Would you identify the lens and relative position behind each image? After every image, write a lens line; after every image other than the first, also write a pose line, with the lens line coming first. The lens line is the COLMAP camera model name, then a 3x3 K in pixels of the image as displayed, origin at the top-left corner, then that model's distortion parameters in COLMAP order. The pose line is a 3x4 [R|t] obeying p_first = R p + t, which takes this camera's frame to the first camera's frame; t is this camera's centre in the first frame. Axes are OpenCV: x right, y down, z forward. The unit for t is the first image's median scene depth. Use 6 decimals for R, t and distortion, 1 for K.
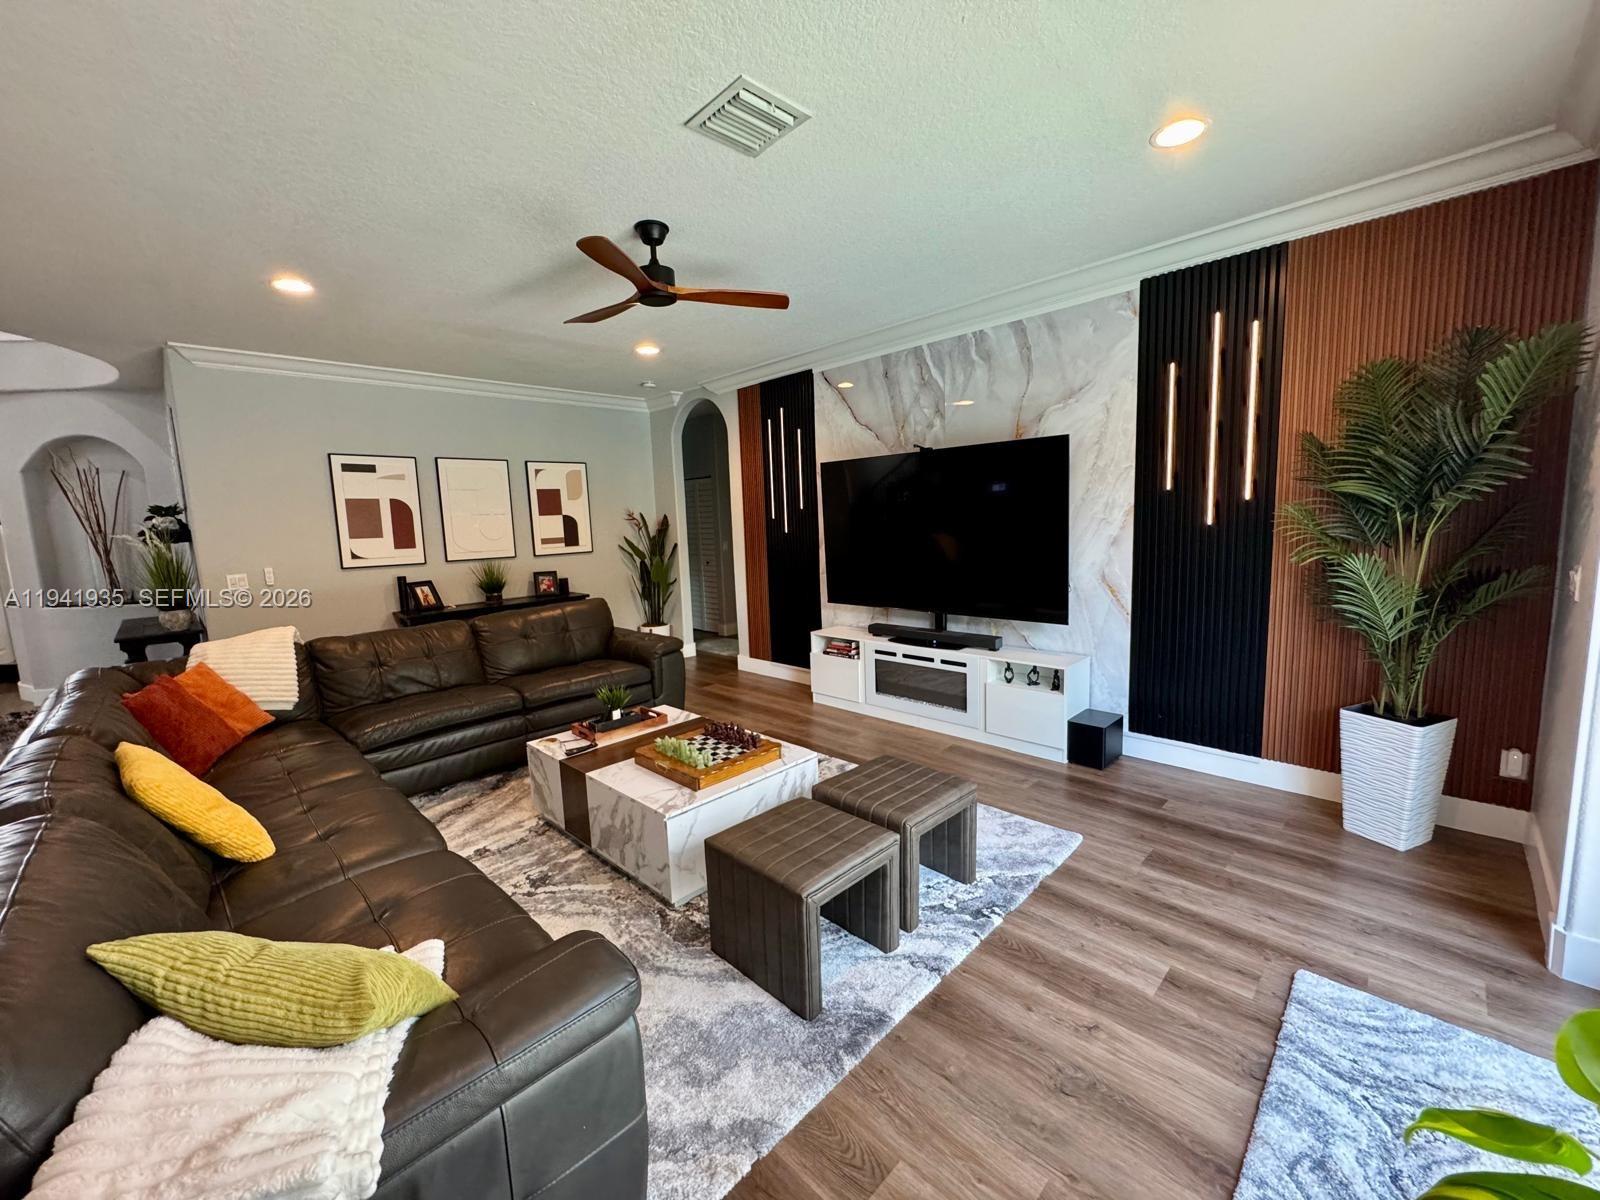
lens RADIAL K [[636.0, 0, 794.9], [0, 636.0, 596.5], [0, 0, 1]] dist [-0.004496, -0.000038]
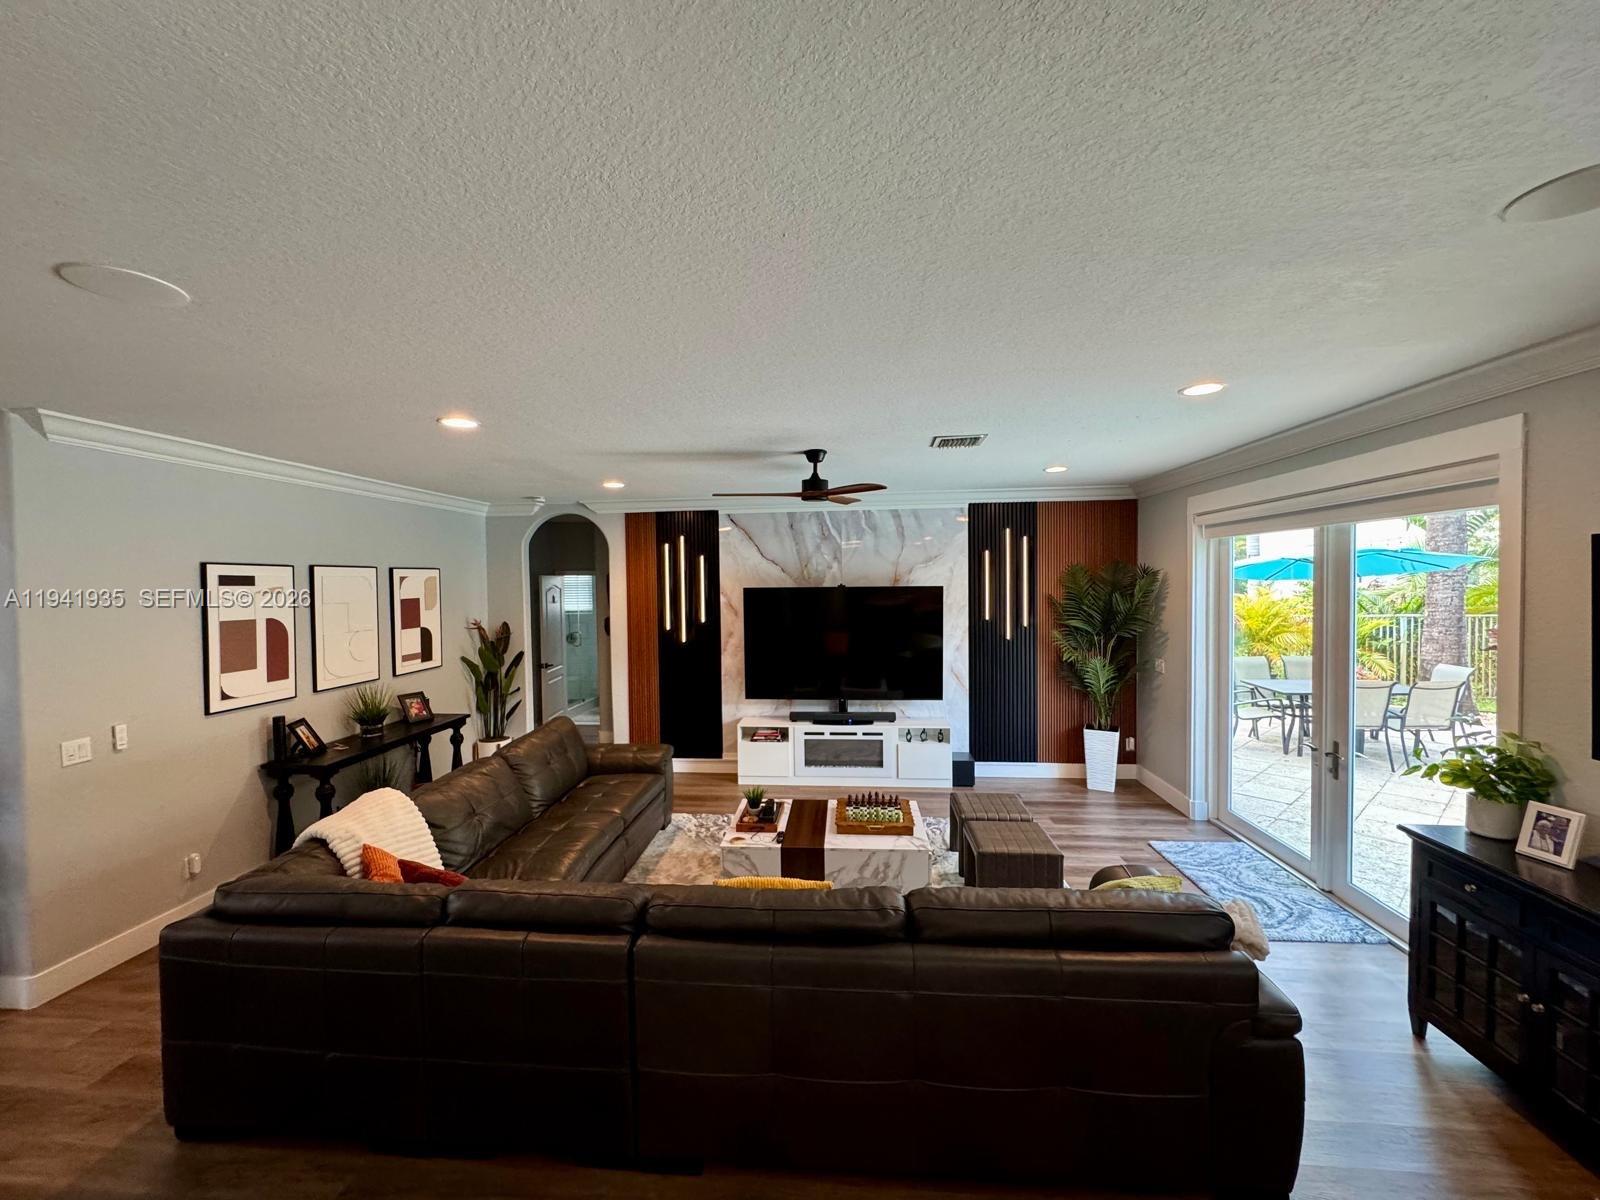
lens RADIAL K [[636.0, 0, 794.9], [0, 636.0, 596.5], [0, 0, 1]] dist [-0.004496, -0.000038]
pose [[0.769589, 0.009329, 0.638471, -0.731825], [0.064797, 0.993591, -0.092622, -0.075343], [-0.635243, 0.112652, 0.764052, -0.025682]]
